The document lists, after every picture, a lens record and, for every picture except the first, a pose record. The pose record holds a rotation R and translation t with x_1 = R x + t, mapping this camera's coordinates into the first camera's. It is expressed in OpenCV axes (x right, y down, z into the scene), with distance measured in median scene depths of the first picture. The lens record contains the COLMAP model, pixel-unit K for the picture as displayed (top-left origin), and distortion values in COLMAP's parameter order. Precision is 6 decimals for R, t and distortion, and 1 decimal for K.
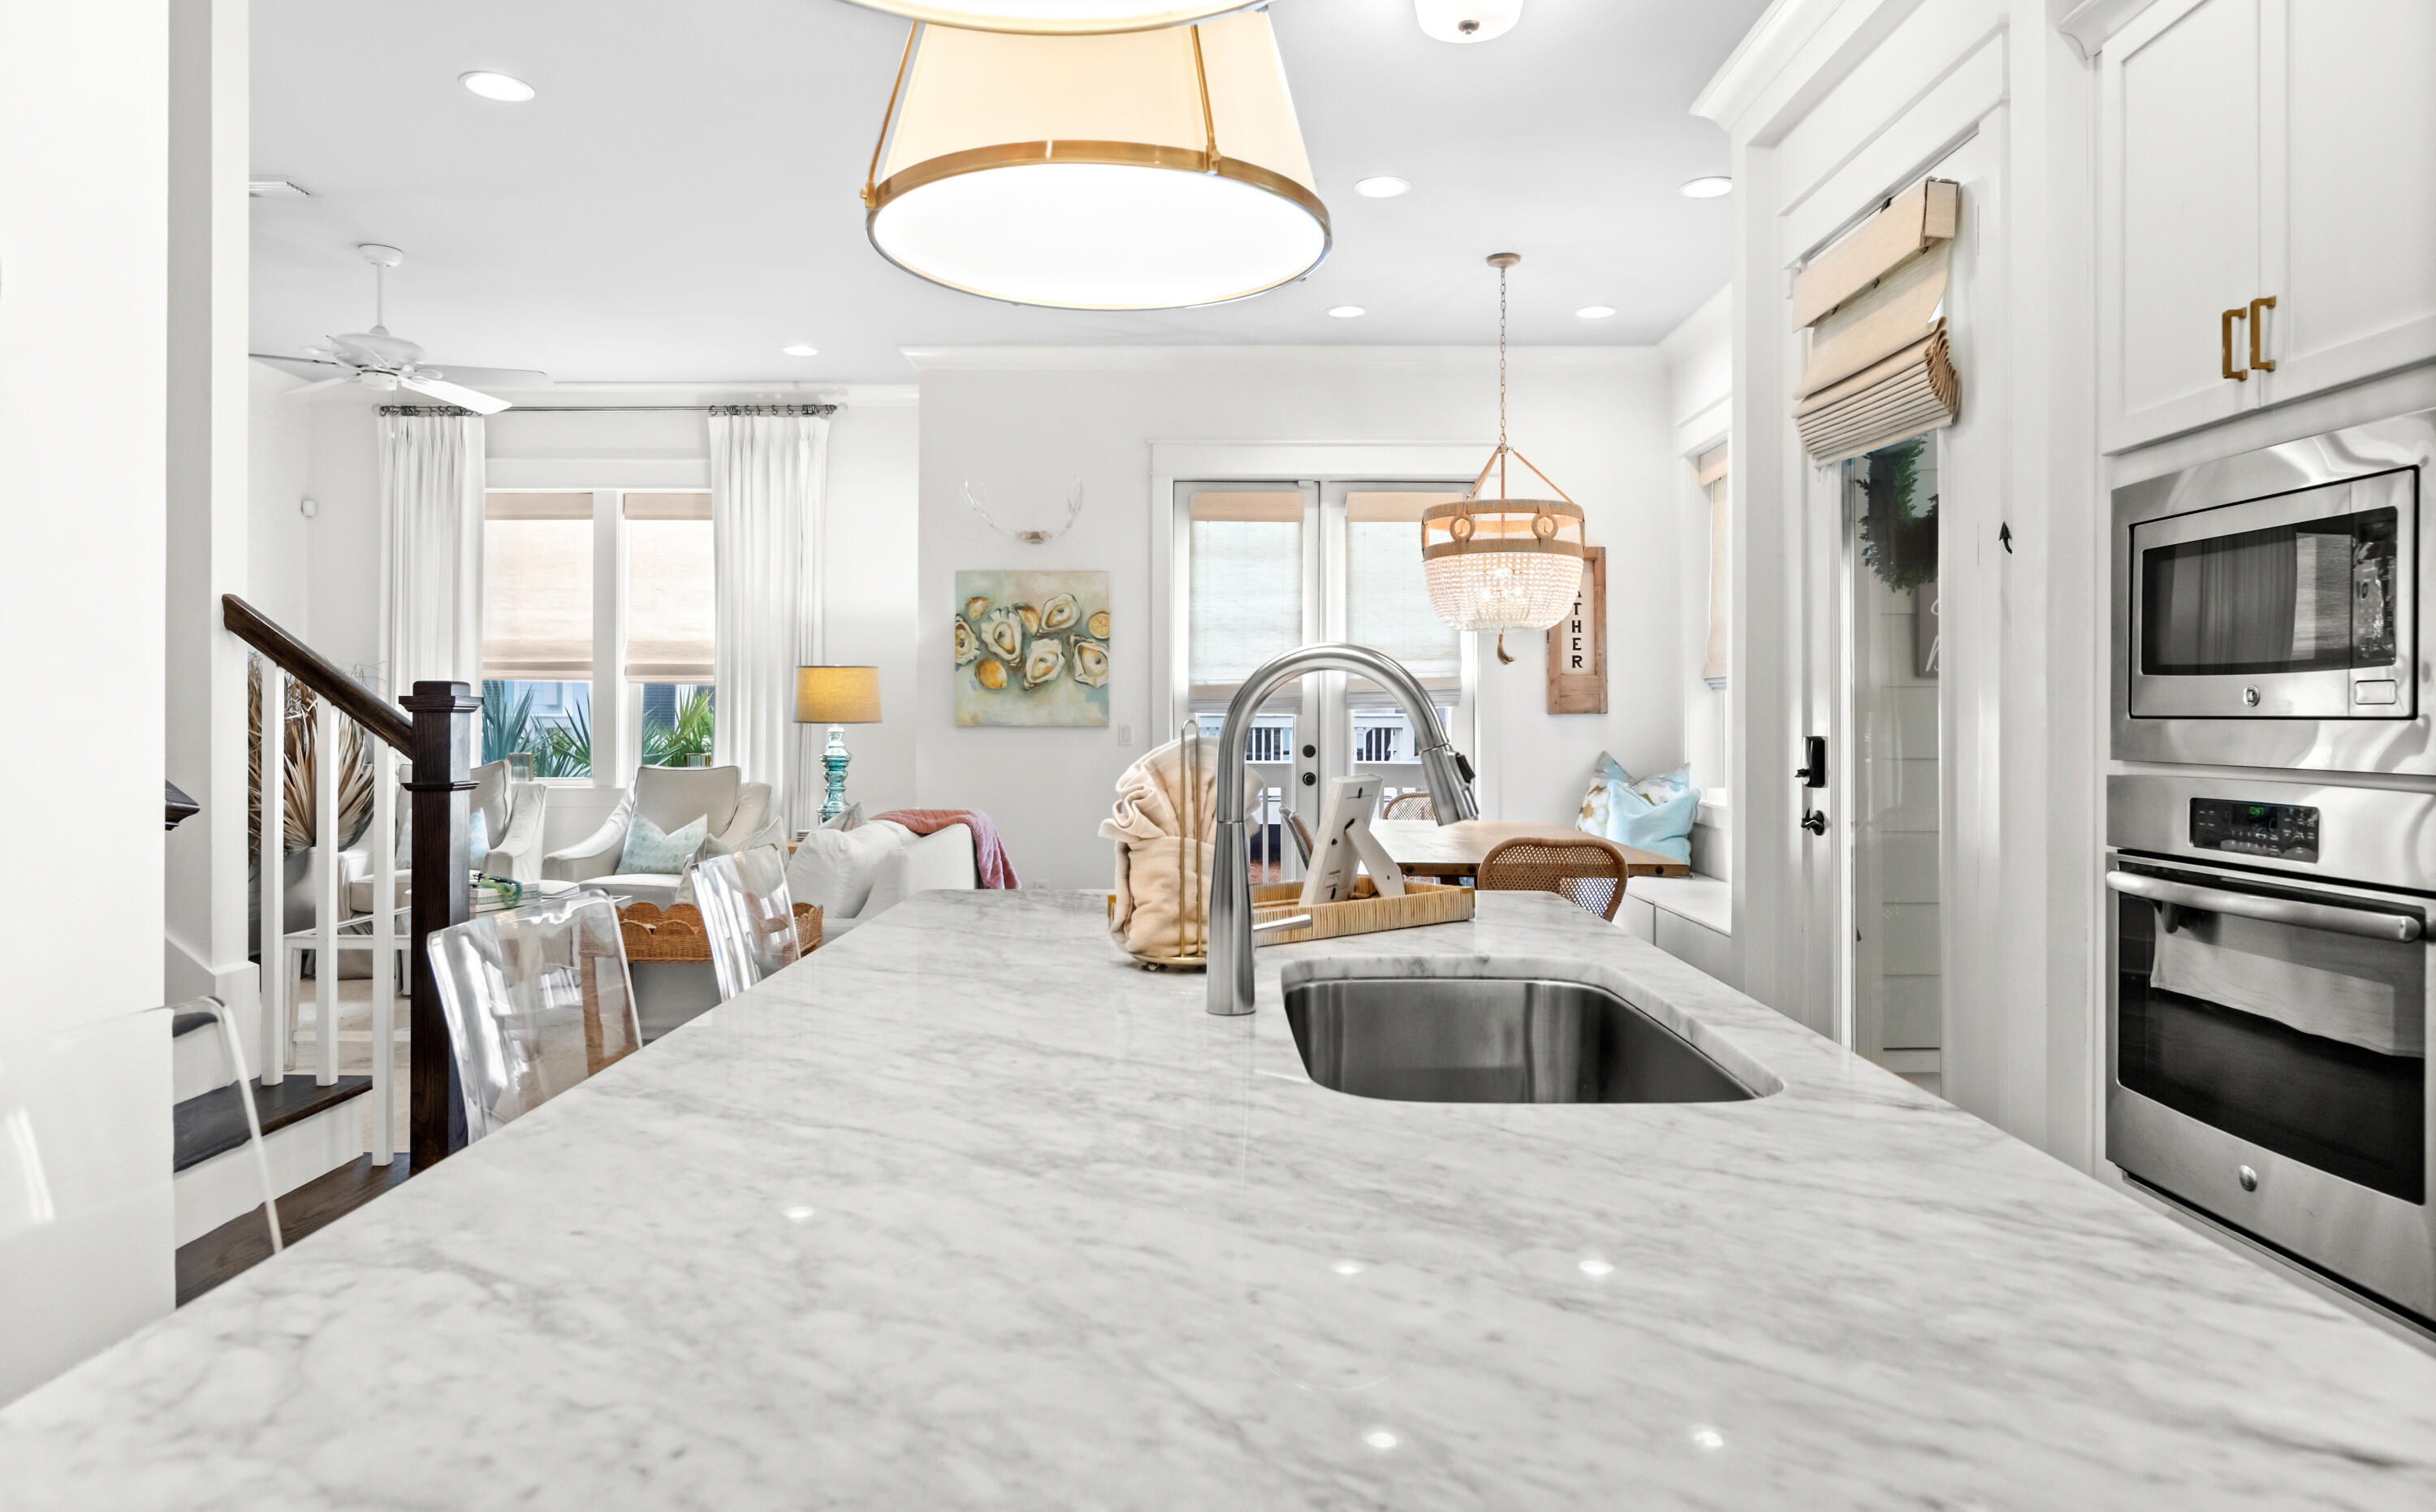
lens RADIAL K [[1537.4, 0, 1222.2], [0, 1537.4, 714.5], [0, 0, 1]] dist [0.038245, 0.000080]
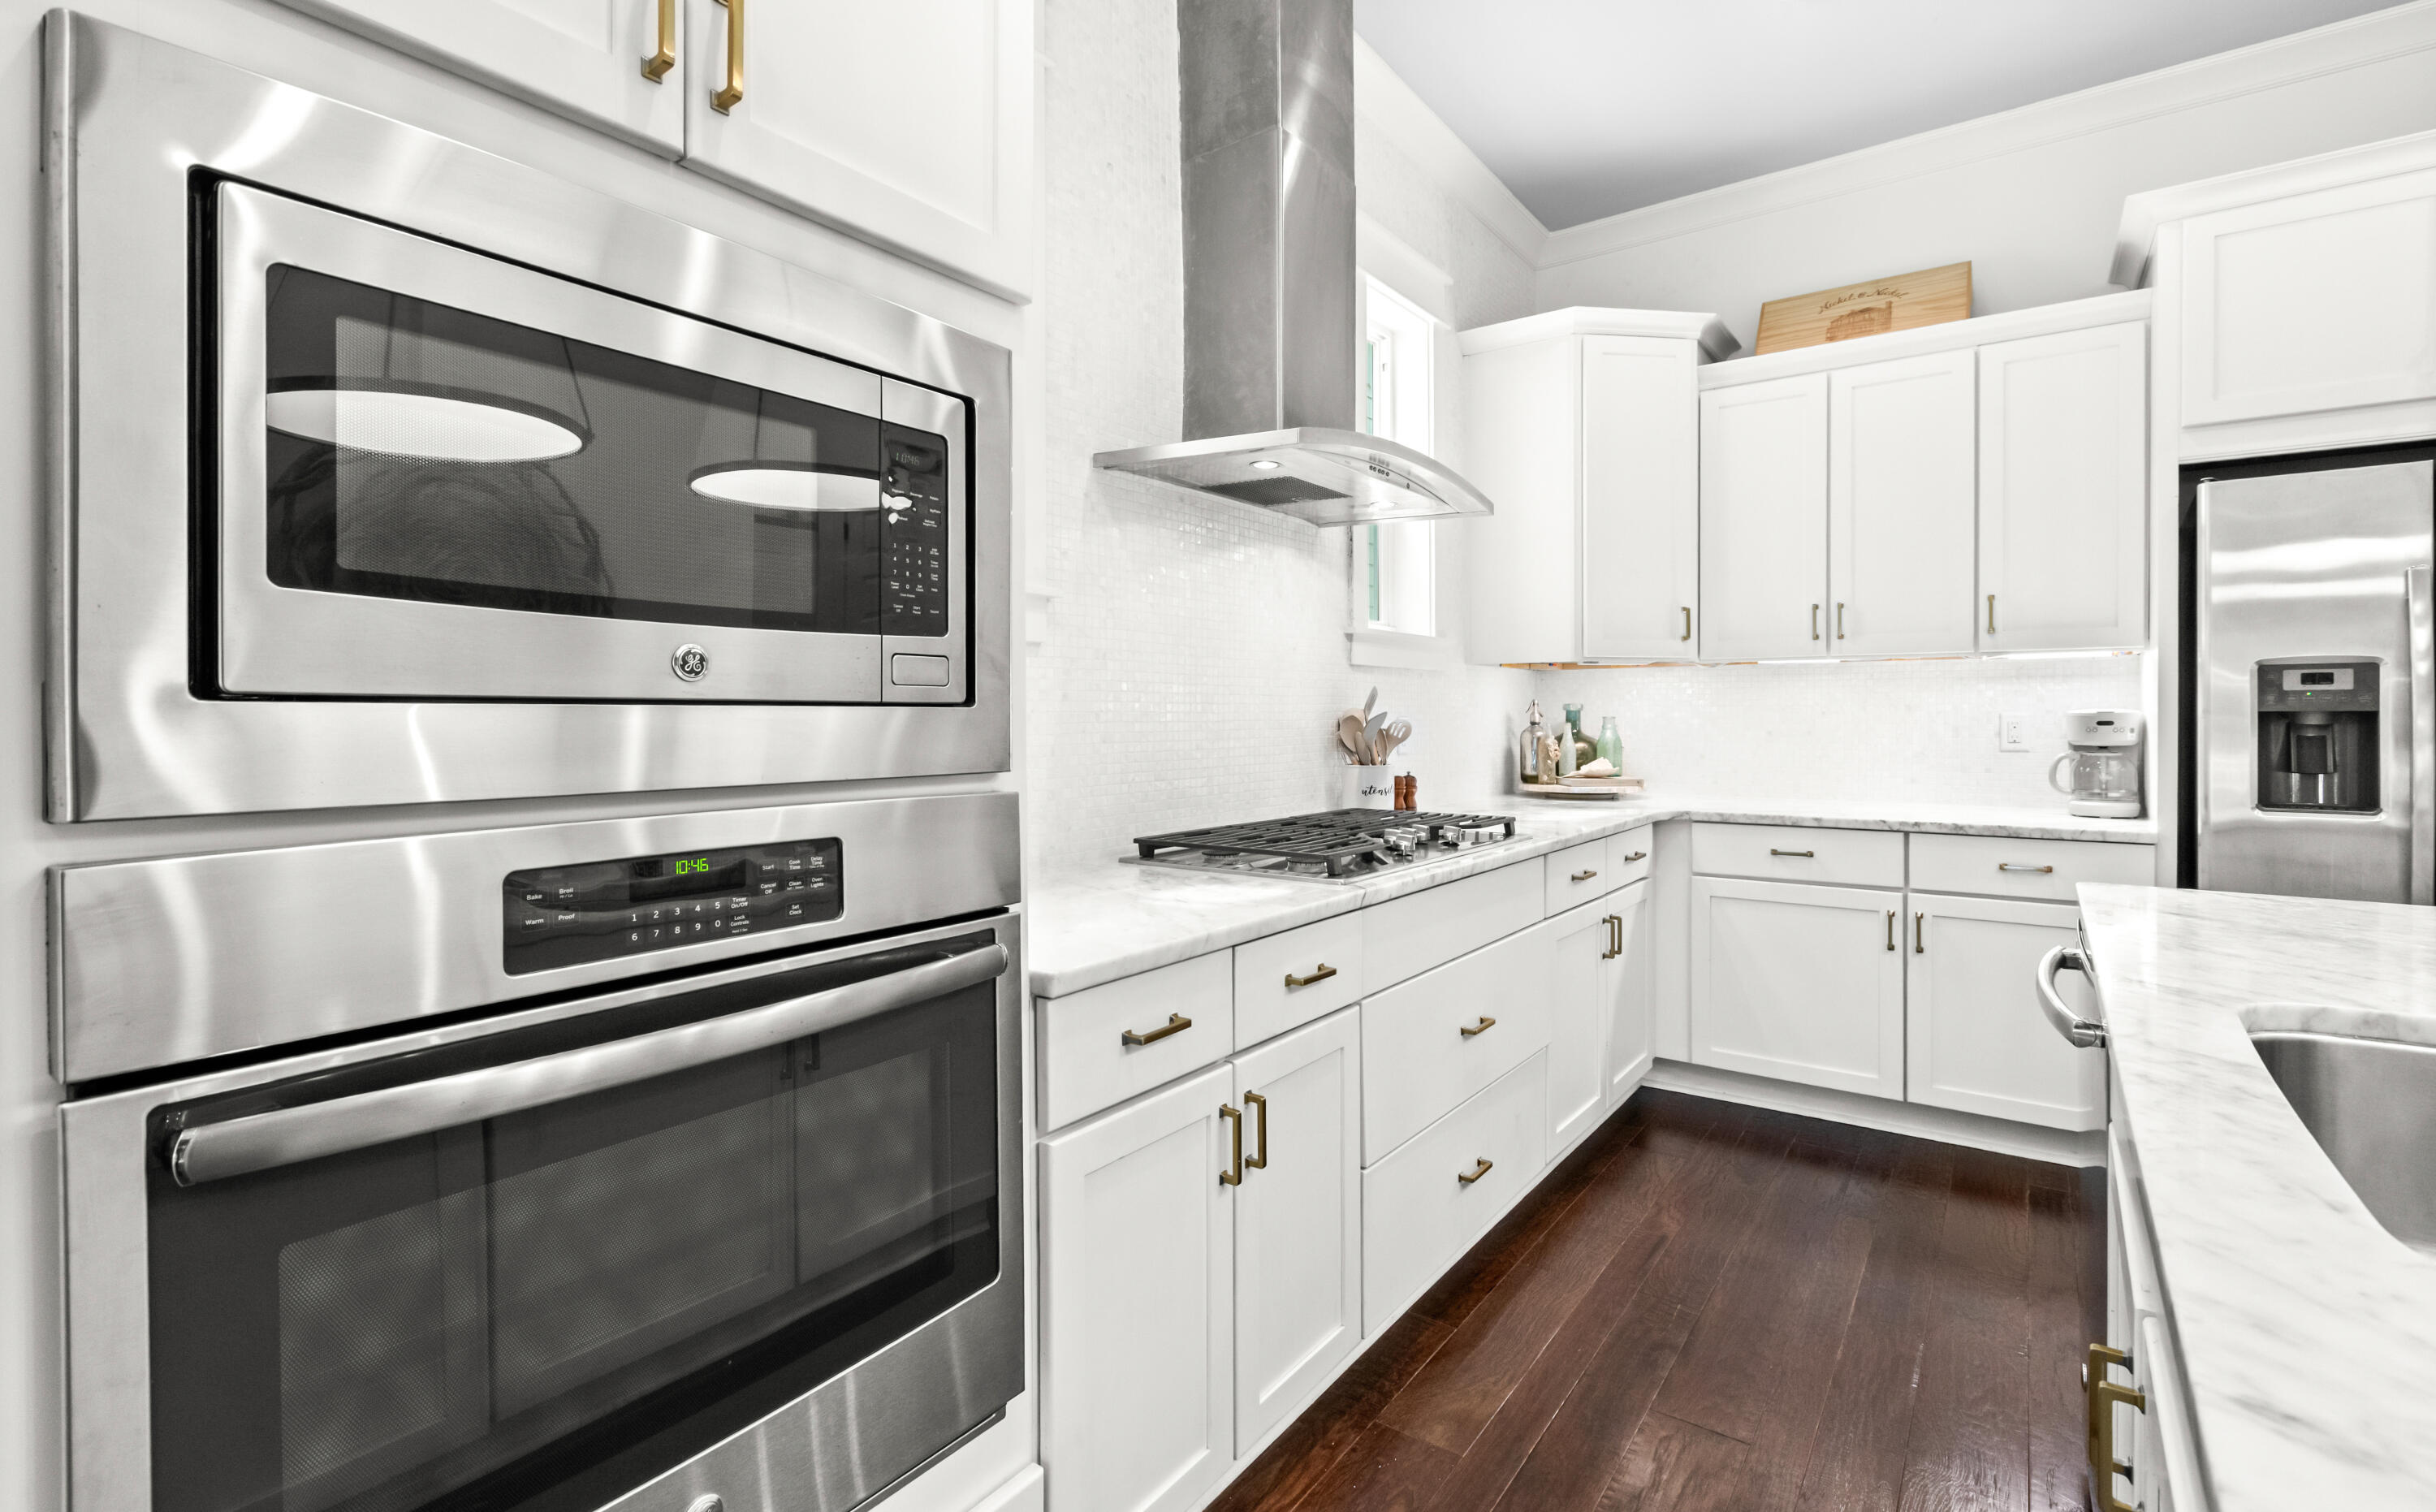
lens RADIAL K [[1112.5, 0, 1229.7], [0, 1112.5, 719.5], [0, 0, 1]] dist [0.002805, 0.000154]
pose [[-0.813549, -0.005354, 0.581471, 0.085384], [-0.003296, 0.999984, 0.004597, 0.001937], [-0.581487, 0.001824, -0.813554, 0.384107]]
